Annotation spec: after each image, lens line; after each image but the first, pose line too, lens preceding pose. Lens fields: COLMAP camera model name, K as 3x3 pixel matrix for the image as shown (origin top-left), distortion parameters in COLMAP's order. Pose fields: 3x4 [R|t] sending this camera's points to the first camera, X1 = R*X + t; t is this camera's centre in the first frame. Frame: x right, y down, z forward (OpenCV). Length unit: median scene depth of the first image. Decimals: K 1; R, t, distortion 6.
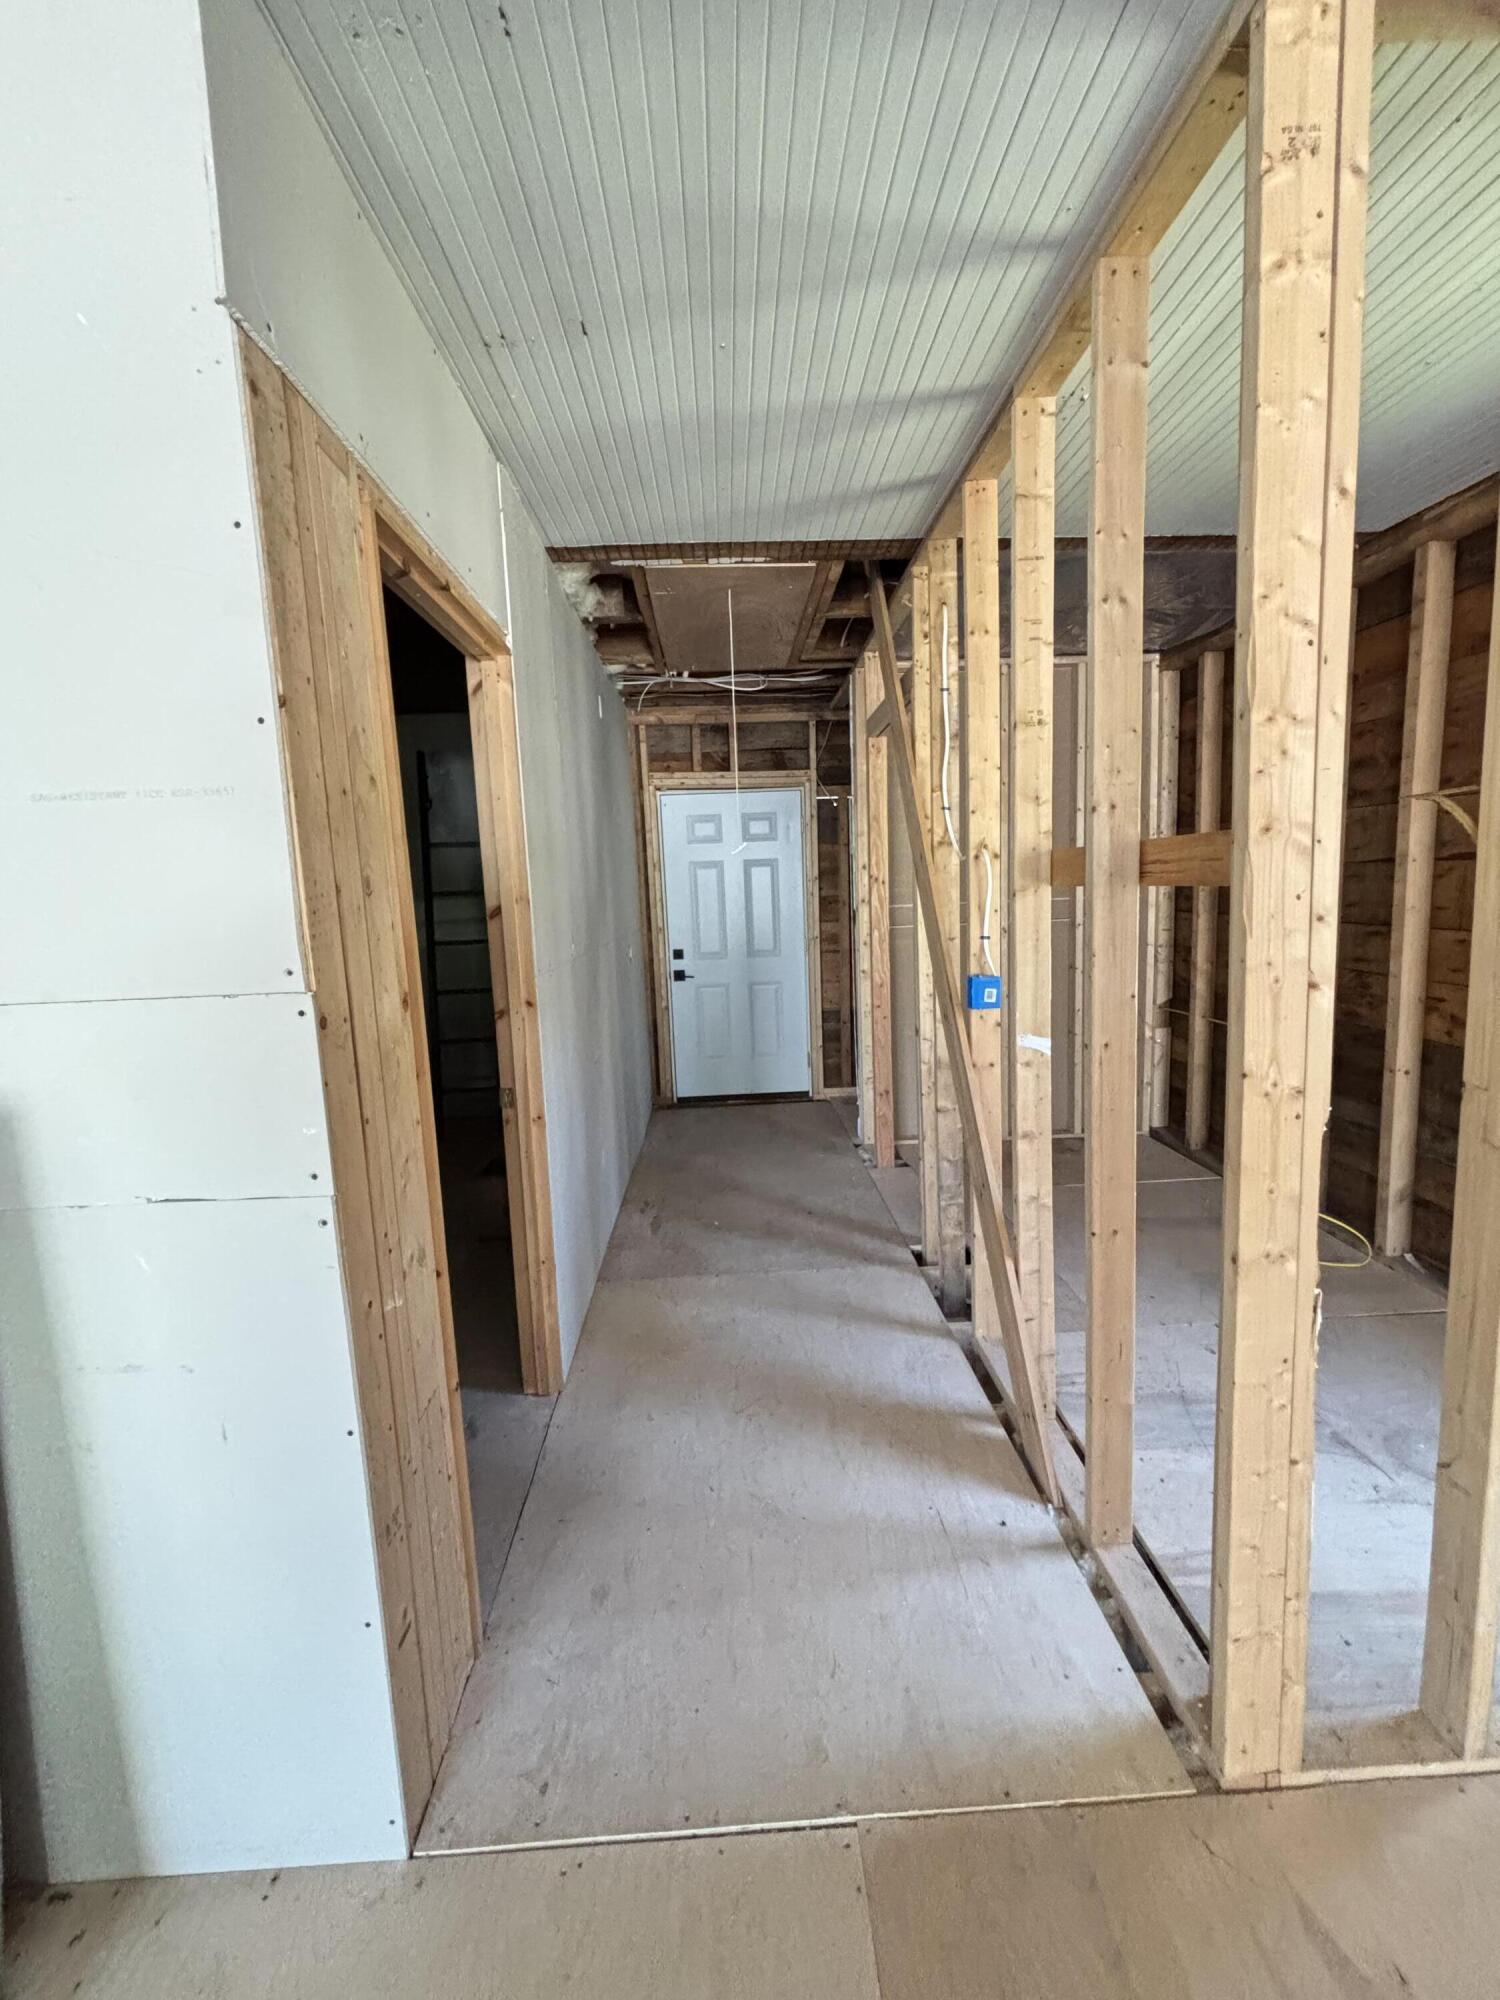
lens RADIAL K [[801.8, 0, 752.9], [0, 801.8, 999.6], [0, 0, 1]] dist [-0.001279, -0.000223]
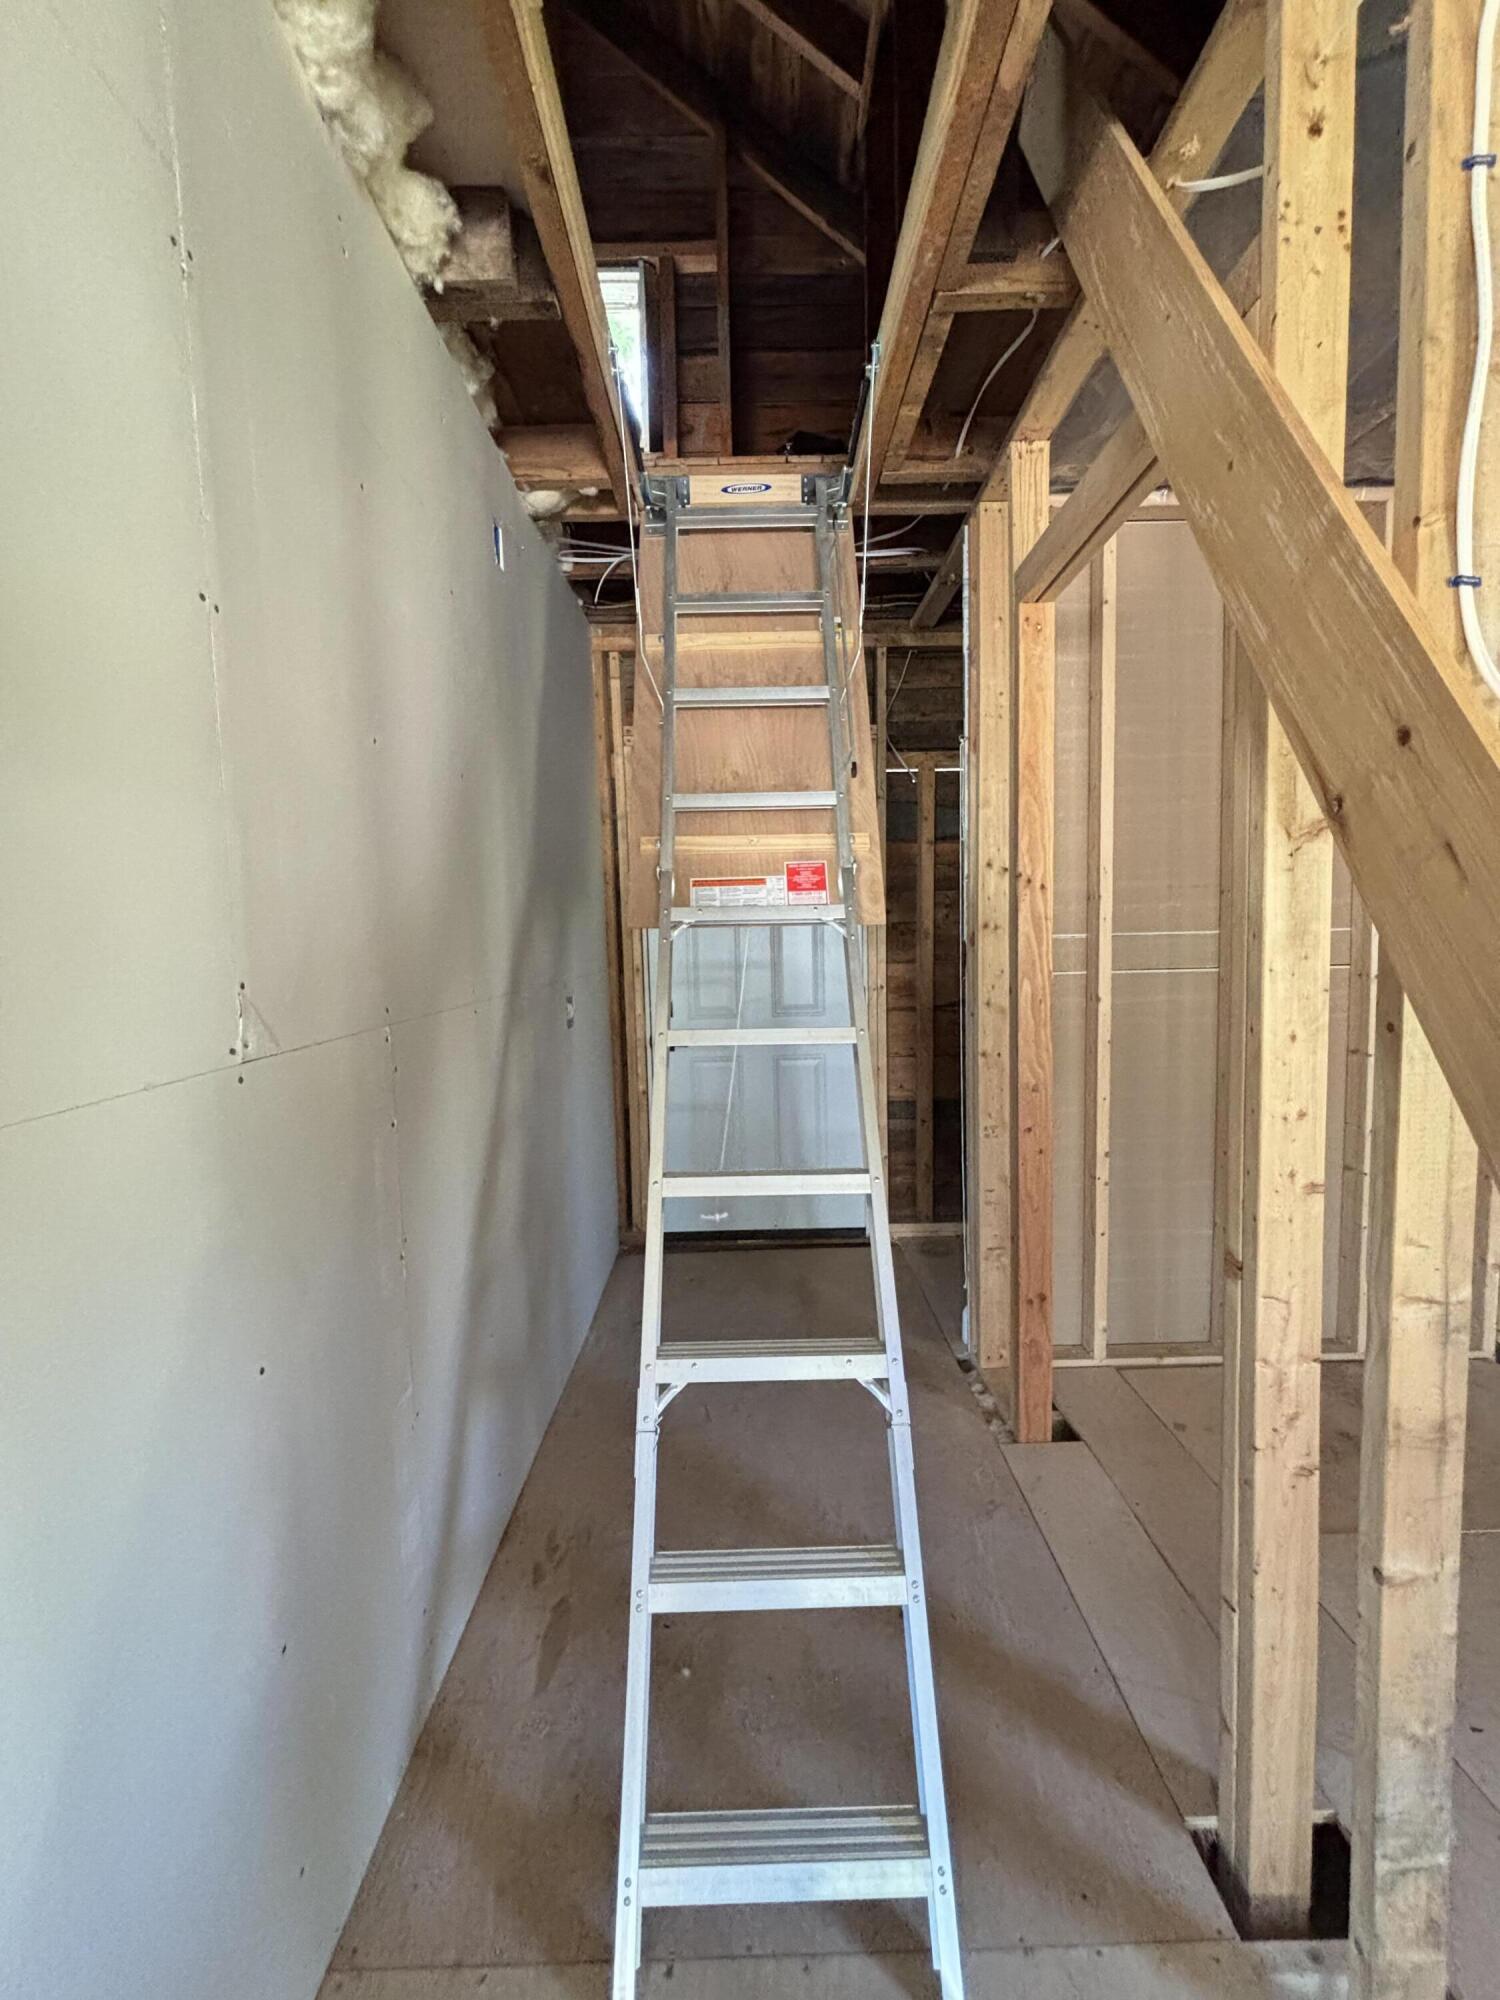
lens RADIAL K [[801.8, 0, 750.2], [0, 801.8, 993.0], [0, 0, 1]] dist [-0.001279, -0.000223]
pose [[0.999261, 0.017525, -0.034213, -0.003886], [-0.019430, 0.998233, -0.056156, -0.046943], [0.033169, 0.056779, 0.997836, 0.485422]]
